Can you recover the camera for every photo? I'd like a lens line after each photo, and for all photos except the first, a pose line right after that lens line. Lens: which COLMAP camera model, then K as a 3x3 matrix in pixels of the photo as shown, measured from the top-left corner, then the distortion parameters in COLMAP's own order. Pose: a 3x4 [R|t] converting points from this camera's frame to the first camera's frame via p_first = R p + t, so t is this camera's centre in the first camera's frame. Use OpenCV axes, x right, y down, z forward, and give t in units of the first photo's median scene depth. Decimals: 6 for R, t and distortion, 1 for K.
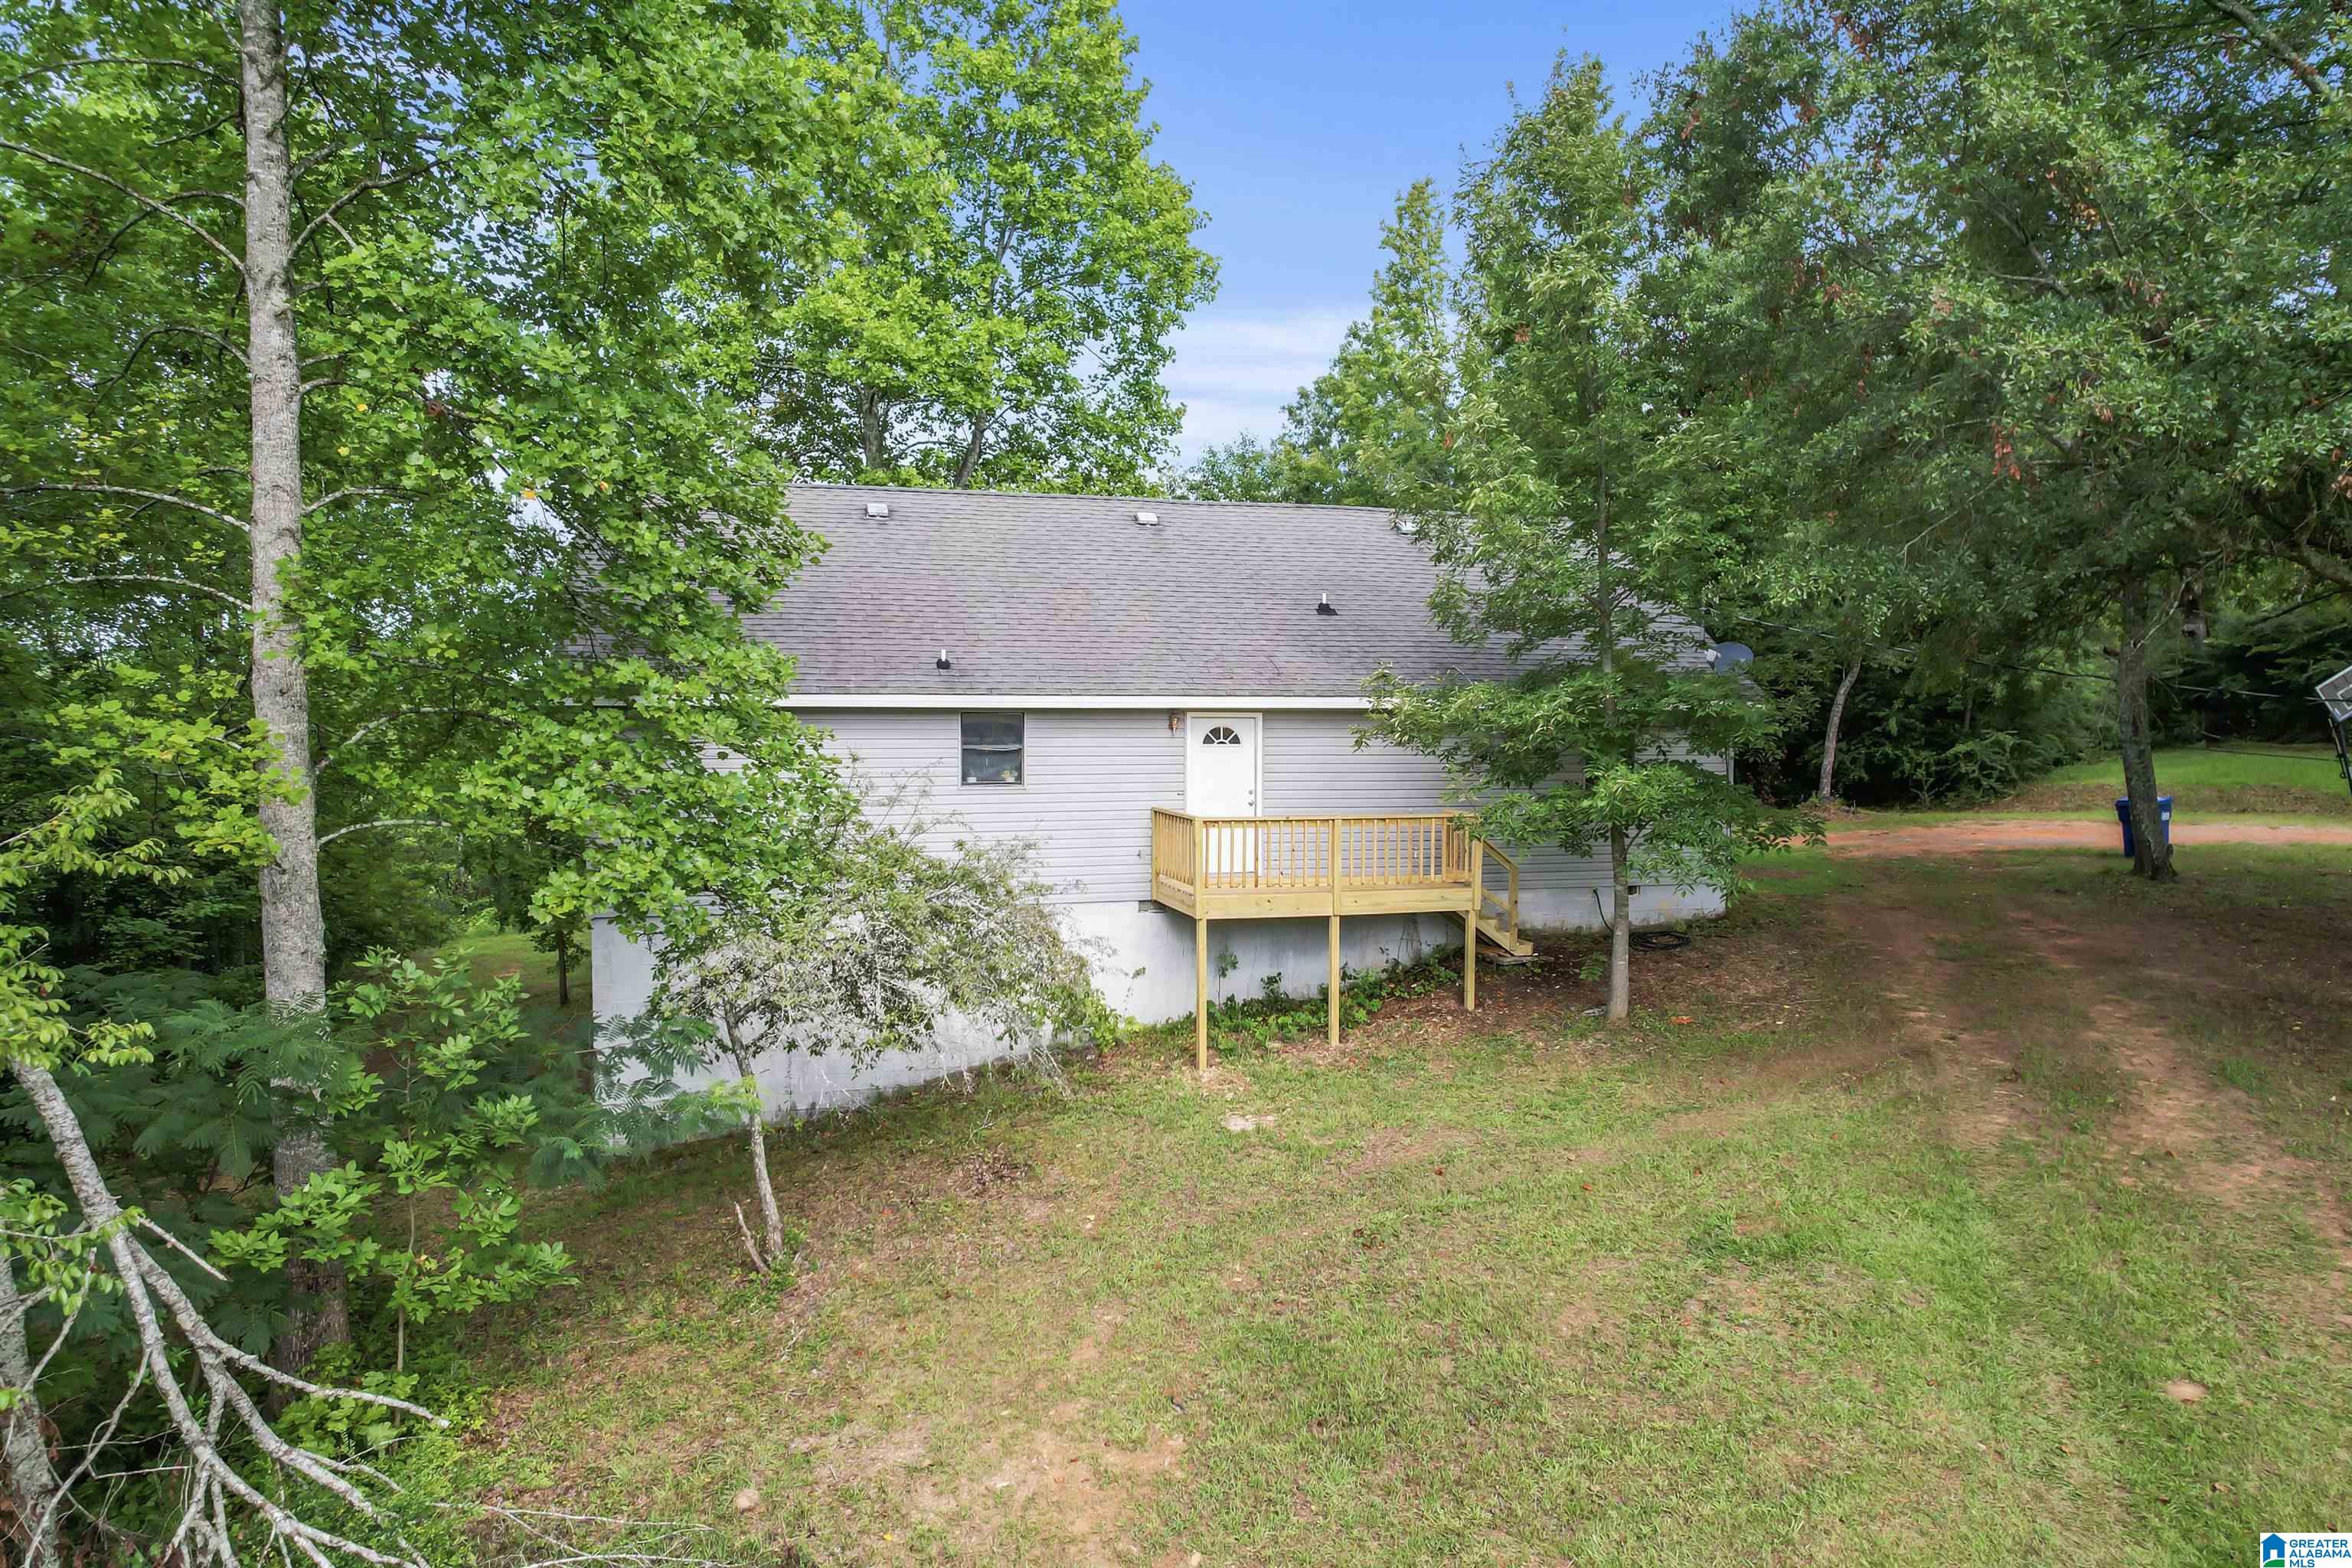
lens RADIAL K [[1549.3, 0, 1176.0], [0, 1549.3, 784.0], [0, 0, 1]] dist [-0.088685, 0.086231]
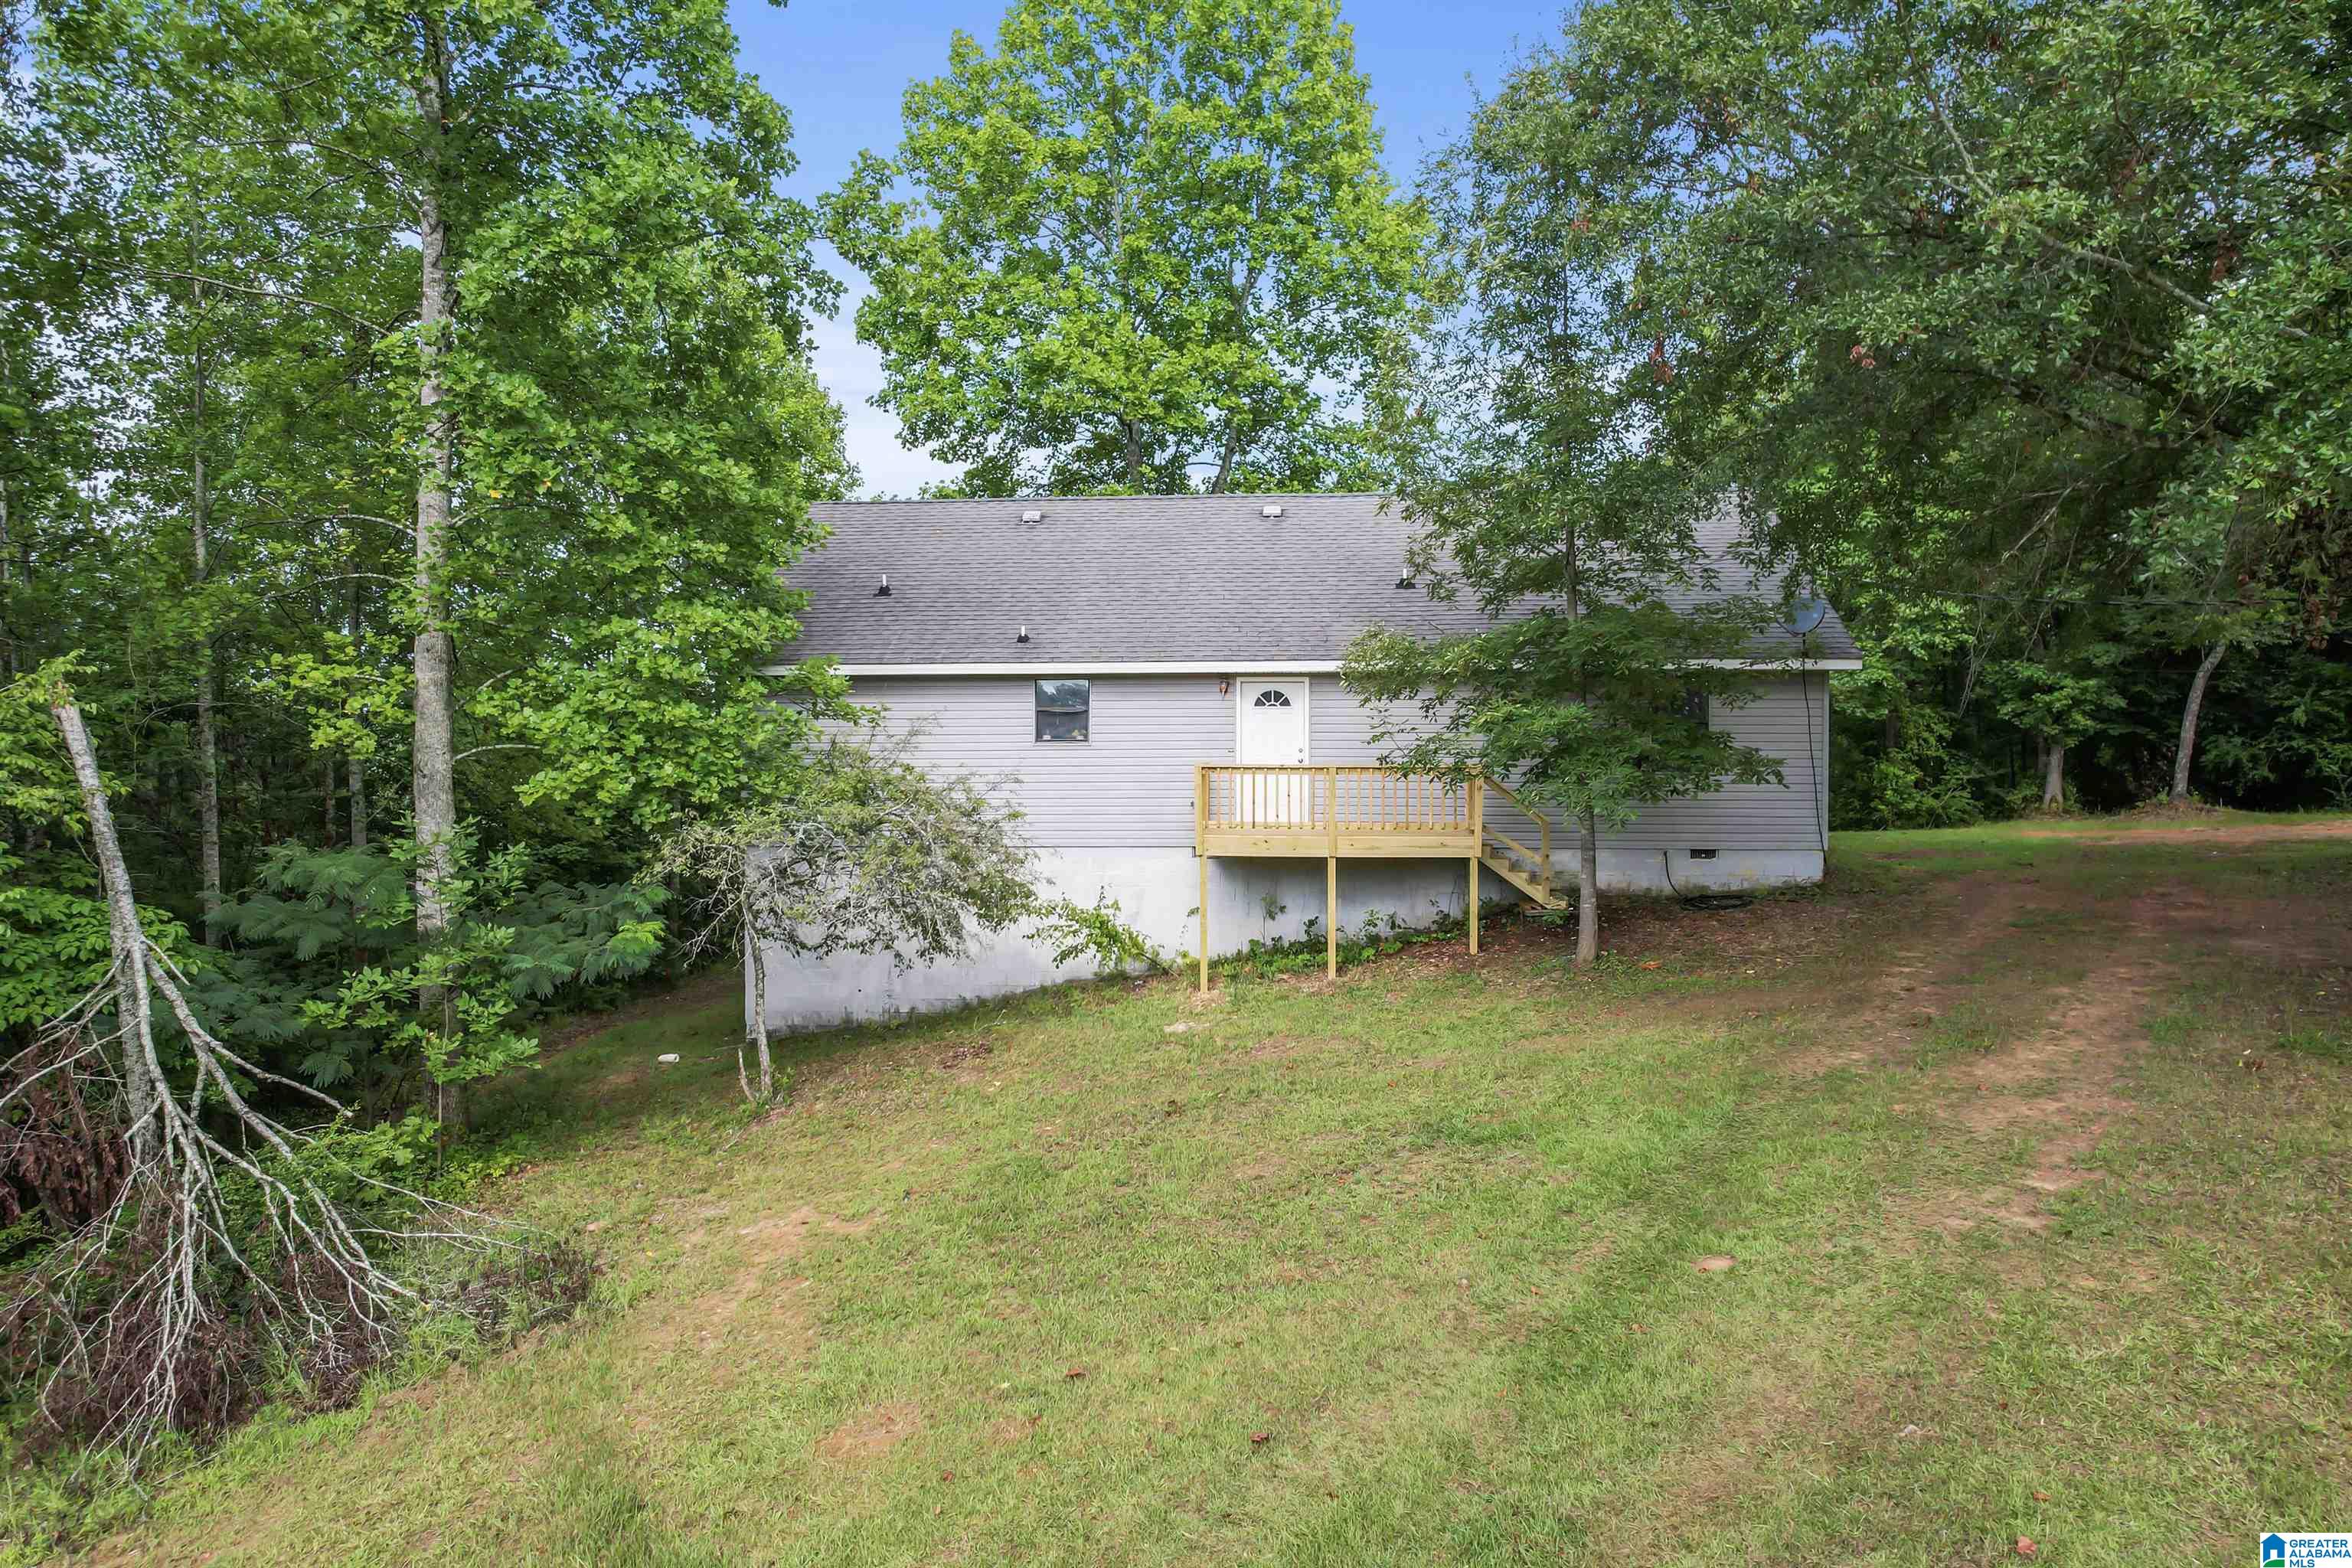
lens RADIAL K [[1549.3, 0, 1176.0], [0, 1549.3, 784.0], [0, 0, 1]] dist [-0.088685, 0.086231]
pose [[0.929604, -0.000136, -0.368561, 0.387640], [-0.011111, 0.999535, -0.028391, 0.064100], [0.368393, 0.030488, 0.929170, -0.041339]]
